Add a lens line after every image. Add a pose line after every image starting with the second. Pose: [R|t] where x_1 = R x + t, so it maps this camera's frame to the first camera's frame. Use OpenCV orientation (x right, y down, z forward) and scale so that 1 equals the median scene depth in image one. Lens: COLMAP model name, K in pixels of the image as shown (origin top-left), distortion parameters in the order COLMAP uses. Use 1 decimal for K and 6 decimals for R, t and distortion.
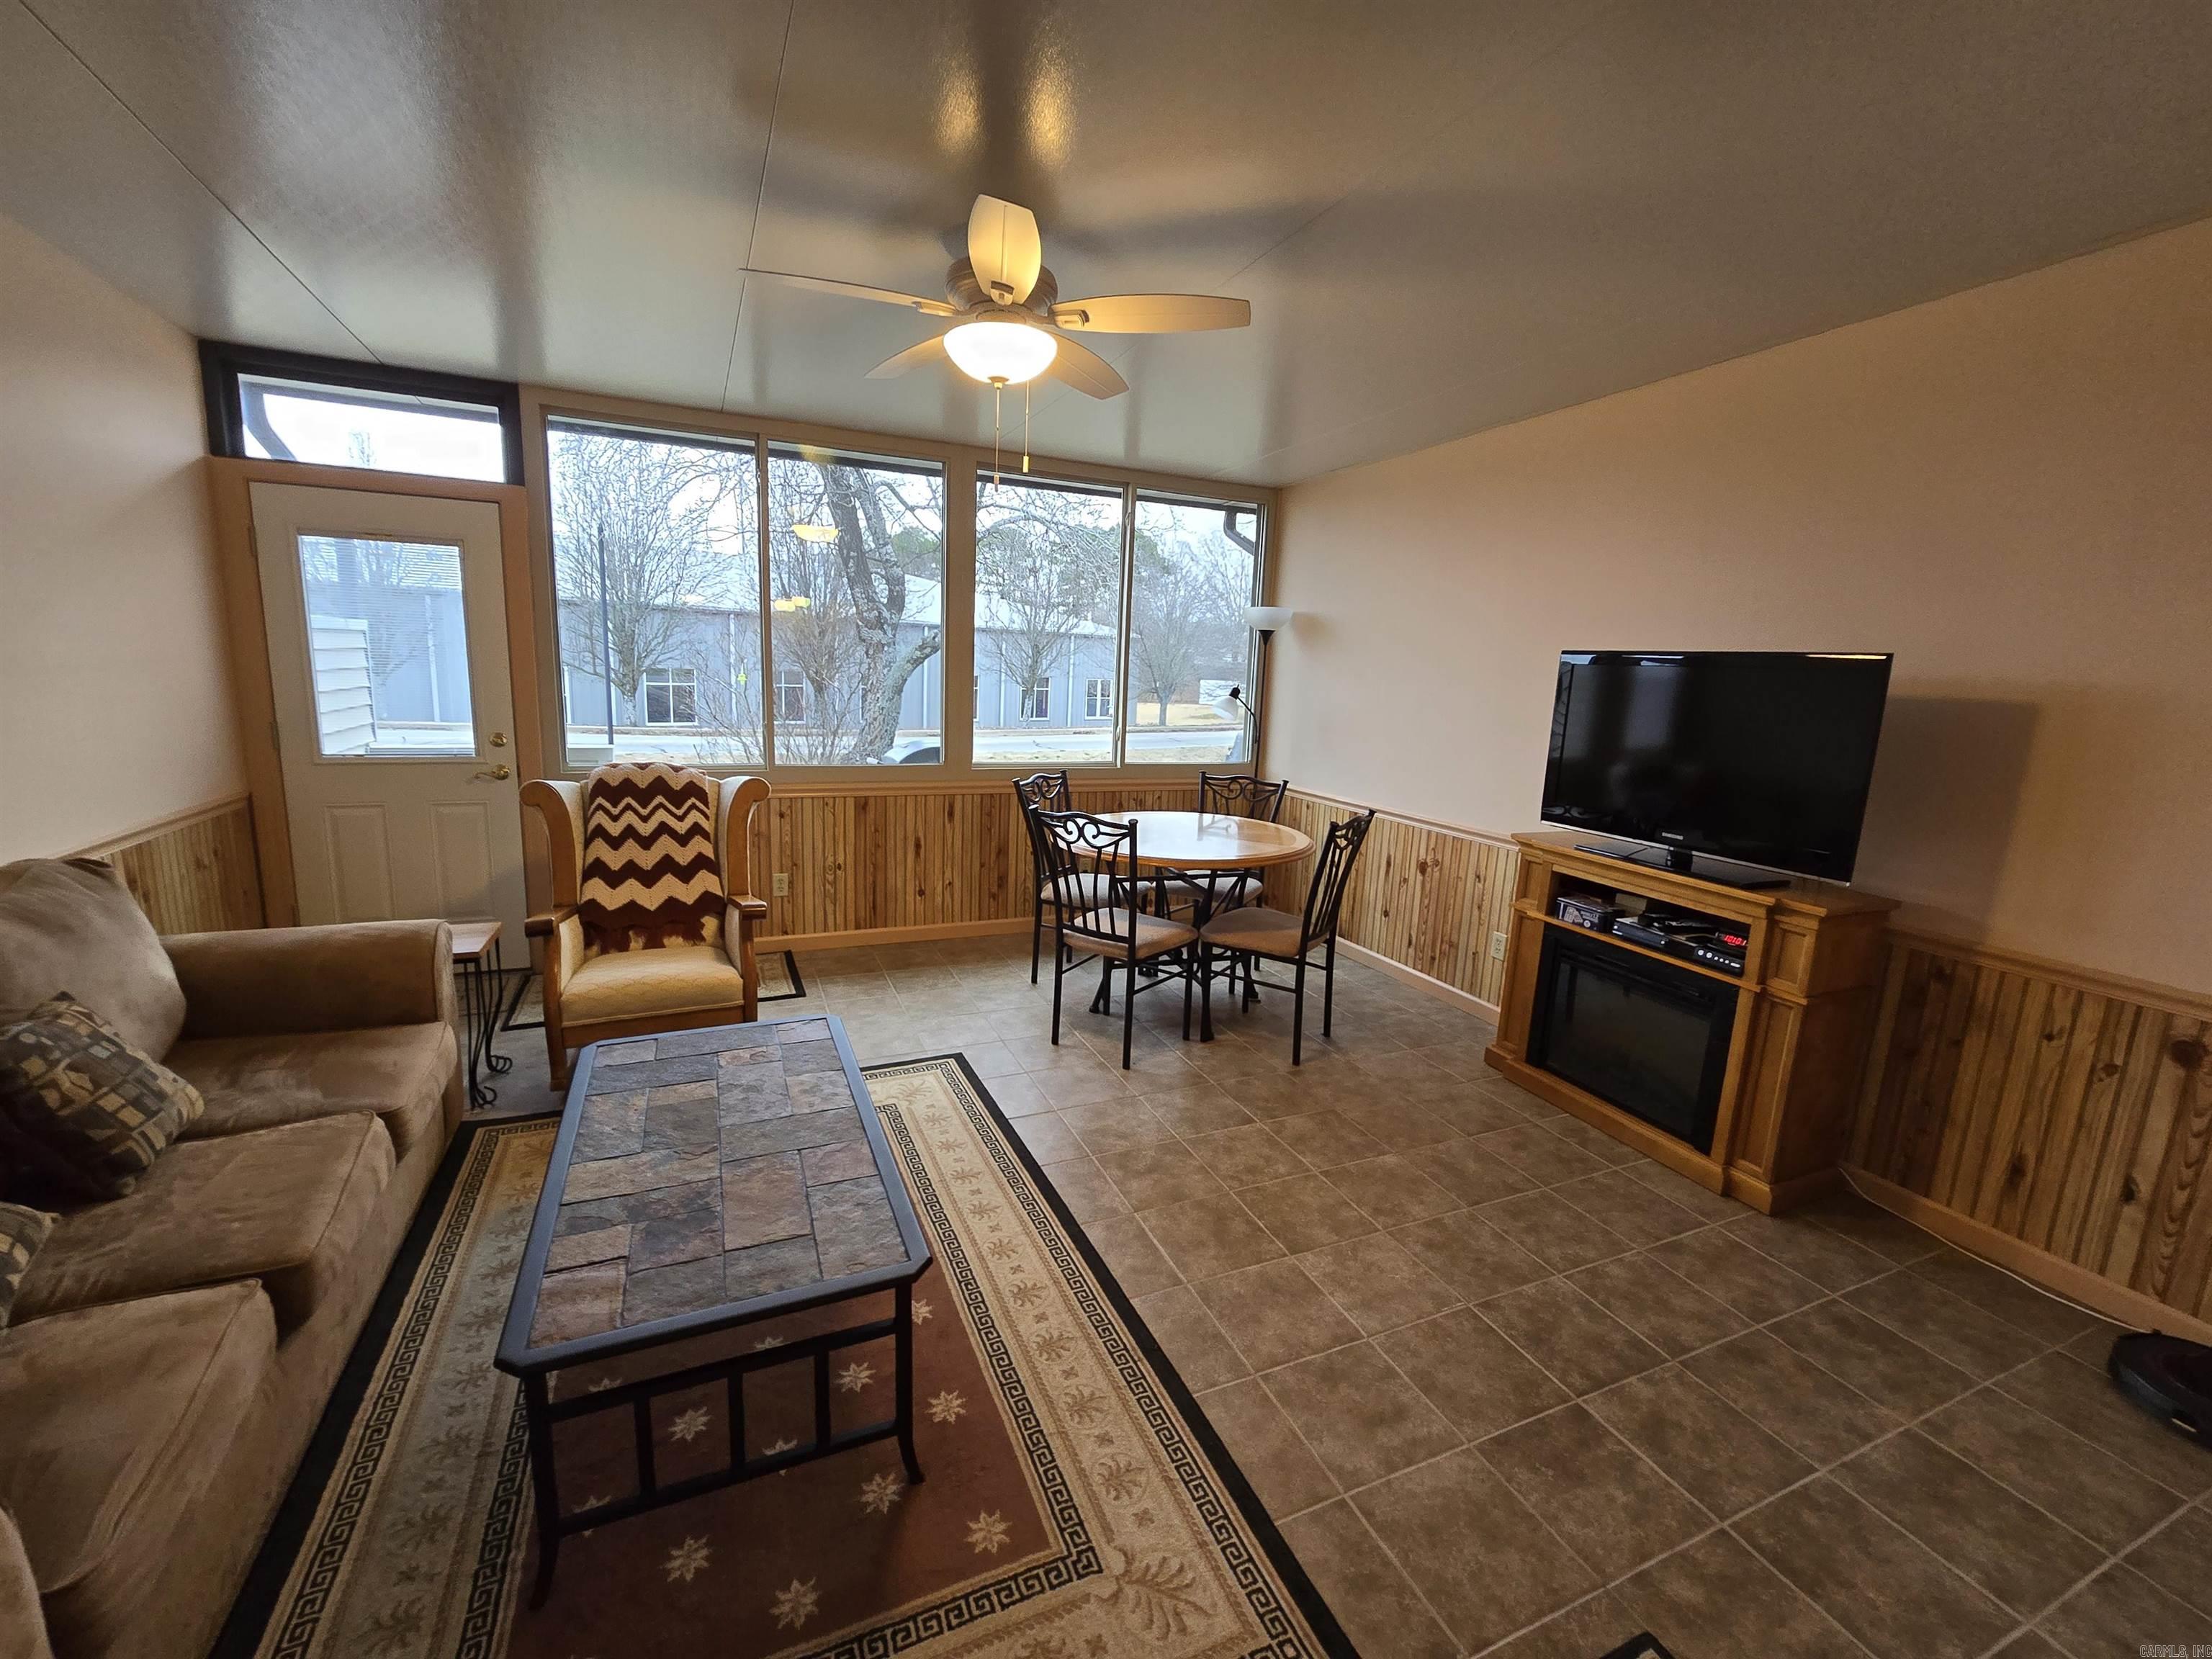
lens RADIAL K [[904.2, 0, 1110.0], [0, 904.2, 810.7], [0, 0, 1]] dist [-0.002685, 0.000833]
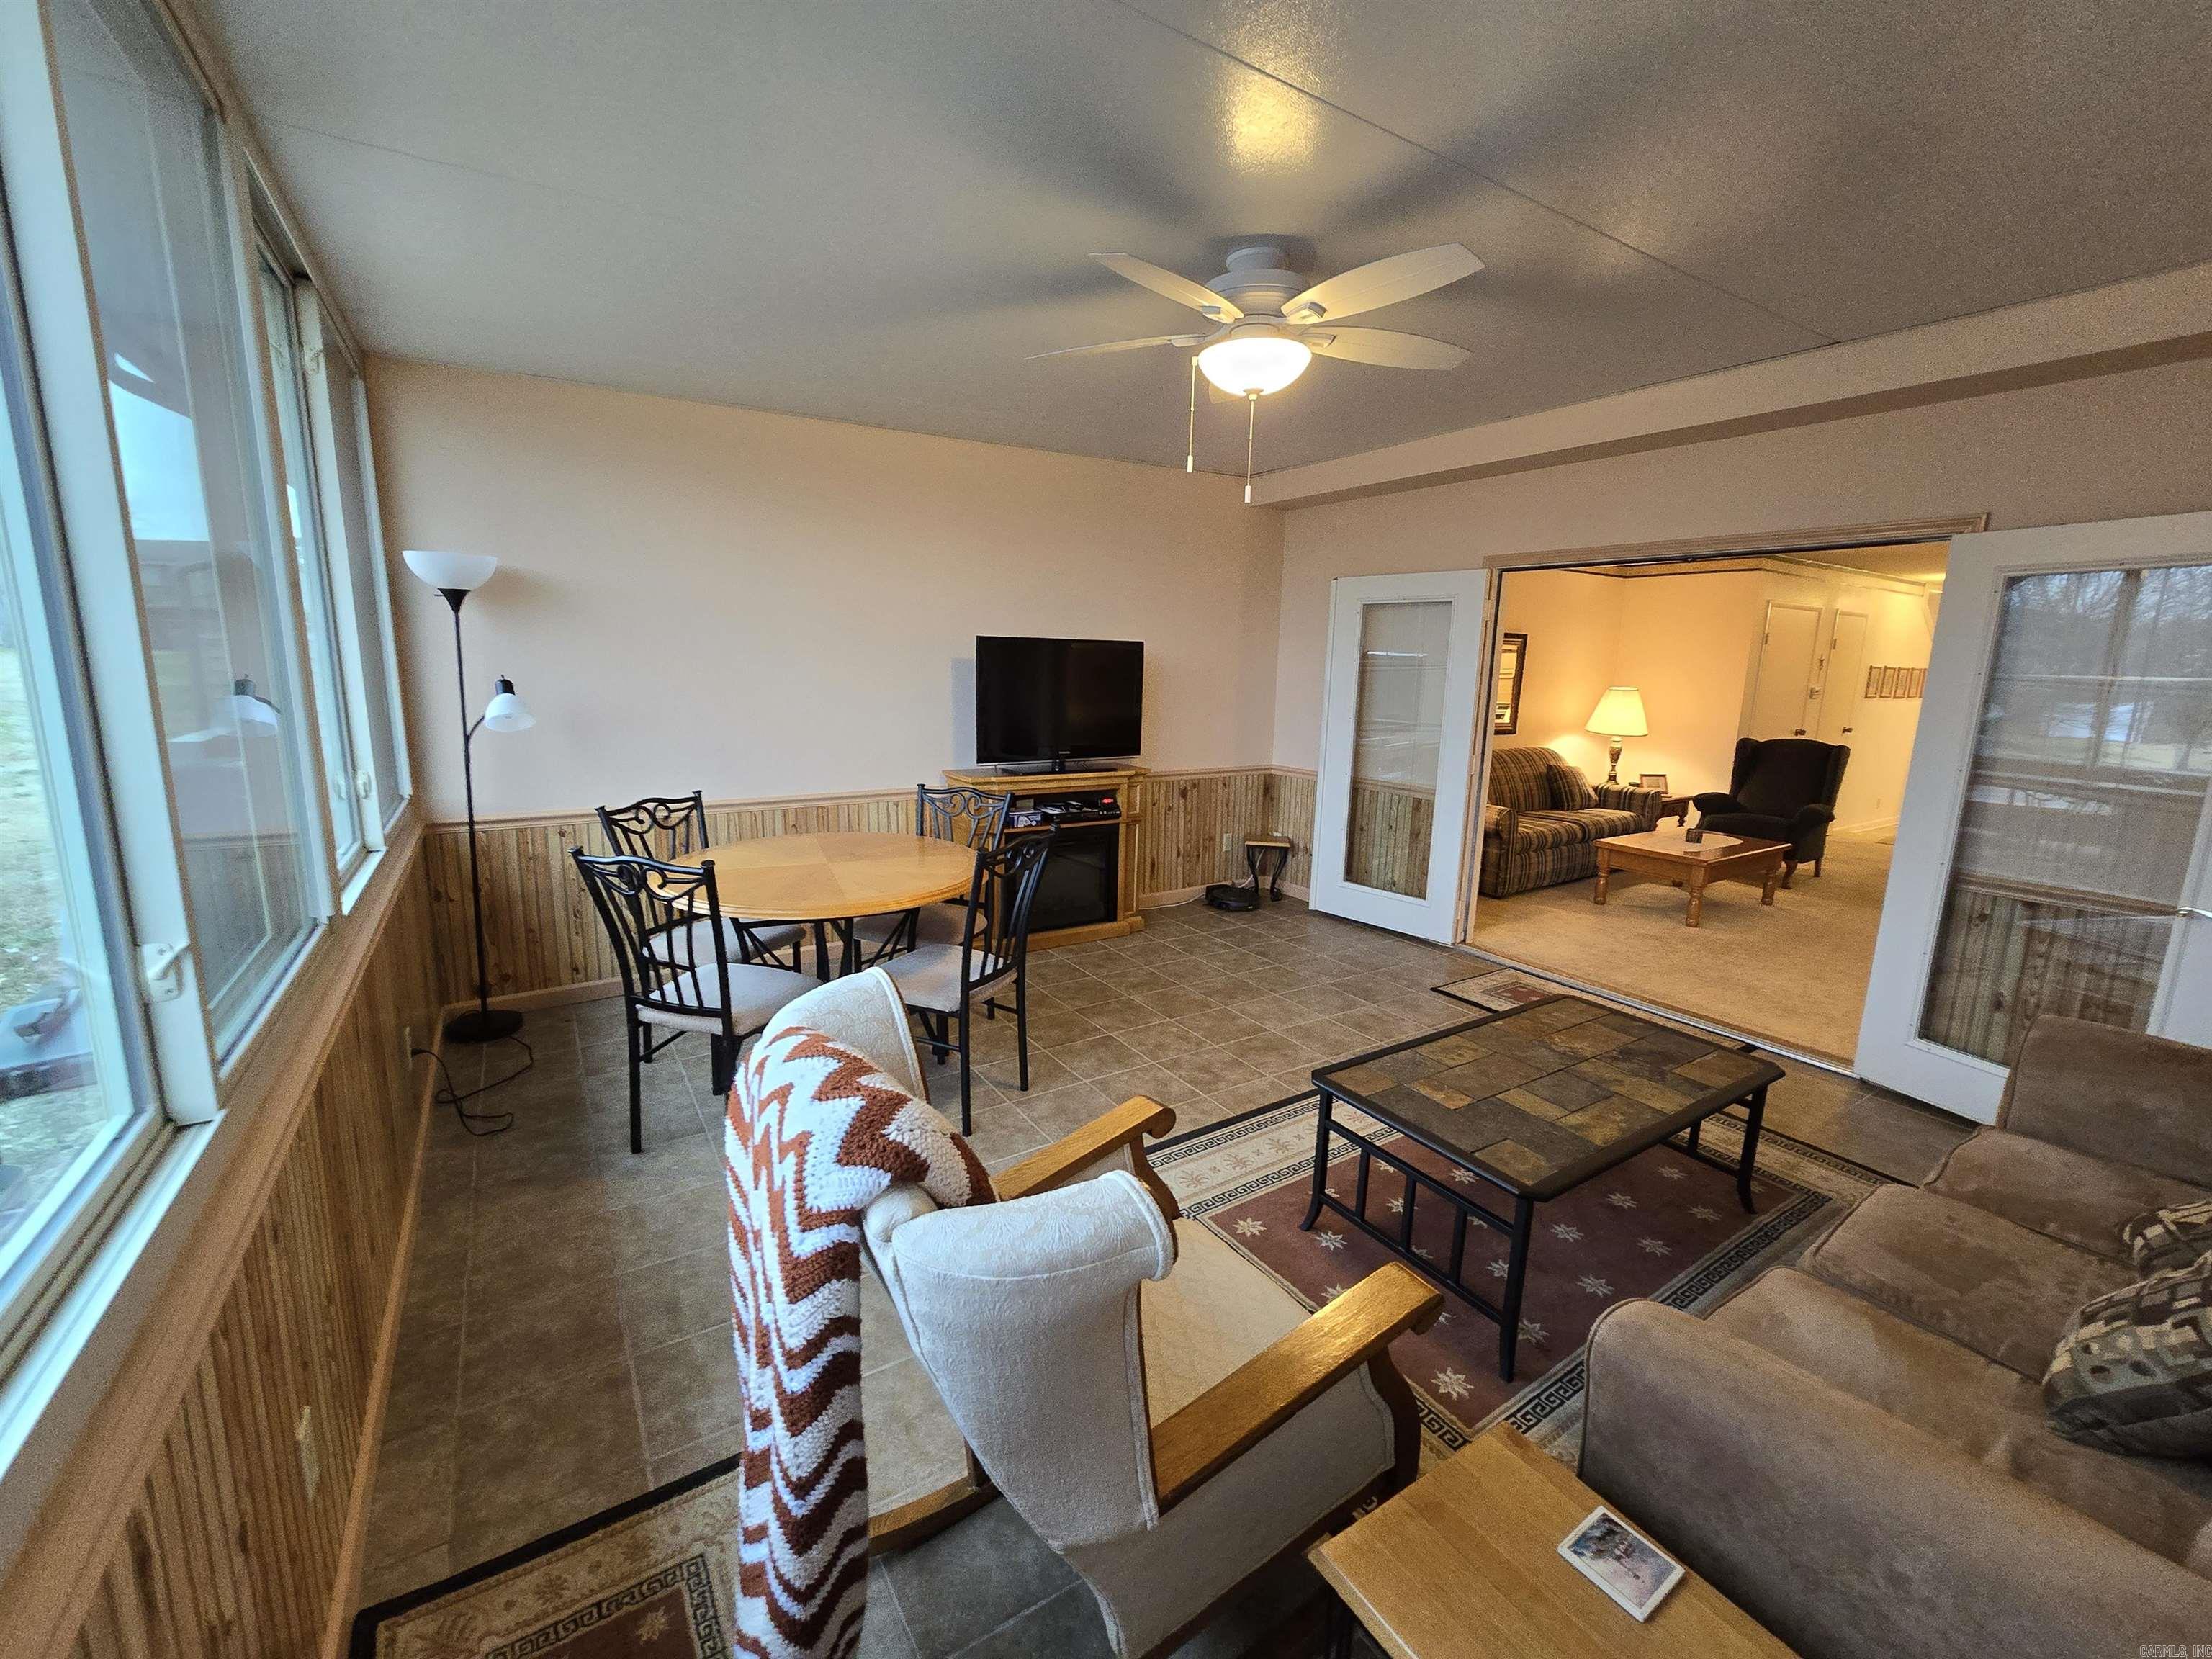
lens RADIAL K [[904.2, 0, 1108.7], [0, 904.2, 827.2], [0, 0, 1]] dist [-0.002685, 0.000833]
pose [[-0.157076, -0.220590, 0.962636, -0.791750], [0.136418, 0.960545, 0.242371, -0.180558], [-0.978119, 0.169391, -0.120786, 0.930480]]
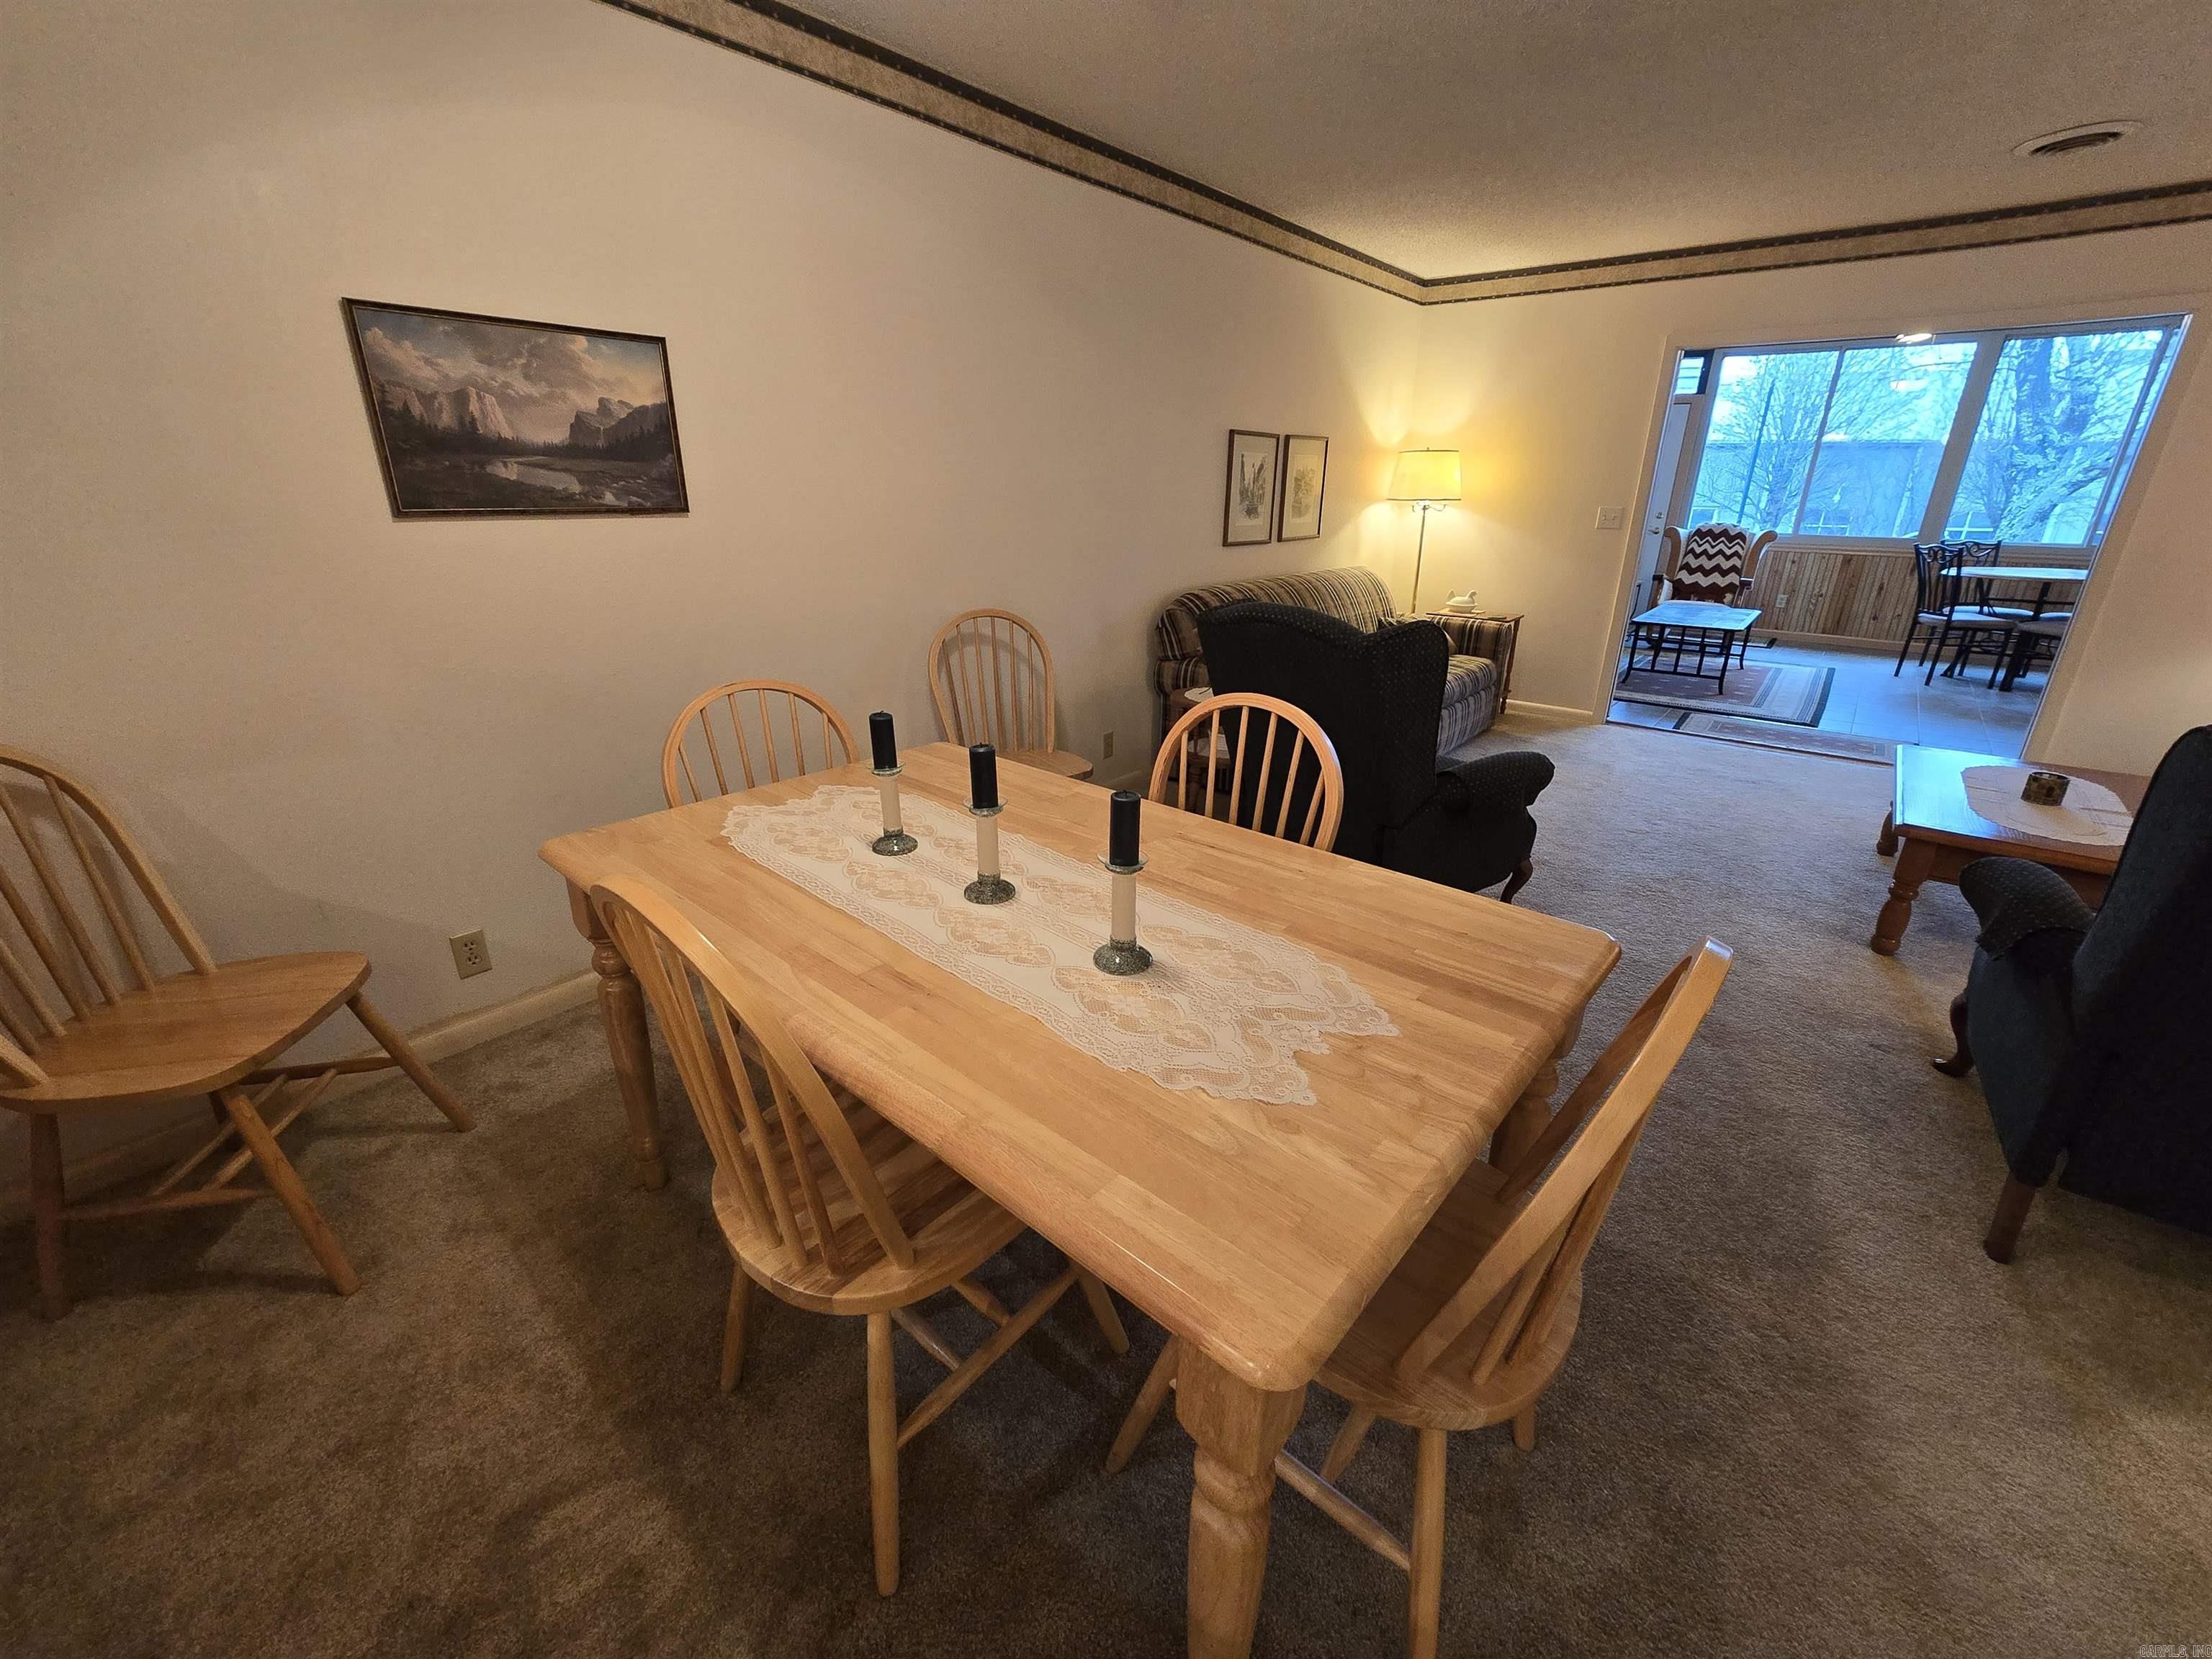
lens RADIAL K [[904.2, 0, 1106.4], [0, 904.2, 825.4], [0, 0, 1]] dist [-0.002685, 0.000833]
pose [[0.448644, 0.282409, -0.847917, 0.939456], [-0.134764, 0.959290, 0.248198, 0.327274], [0.883492, 0.002916, 0.468438, -1.434916]]
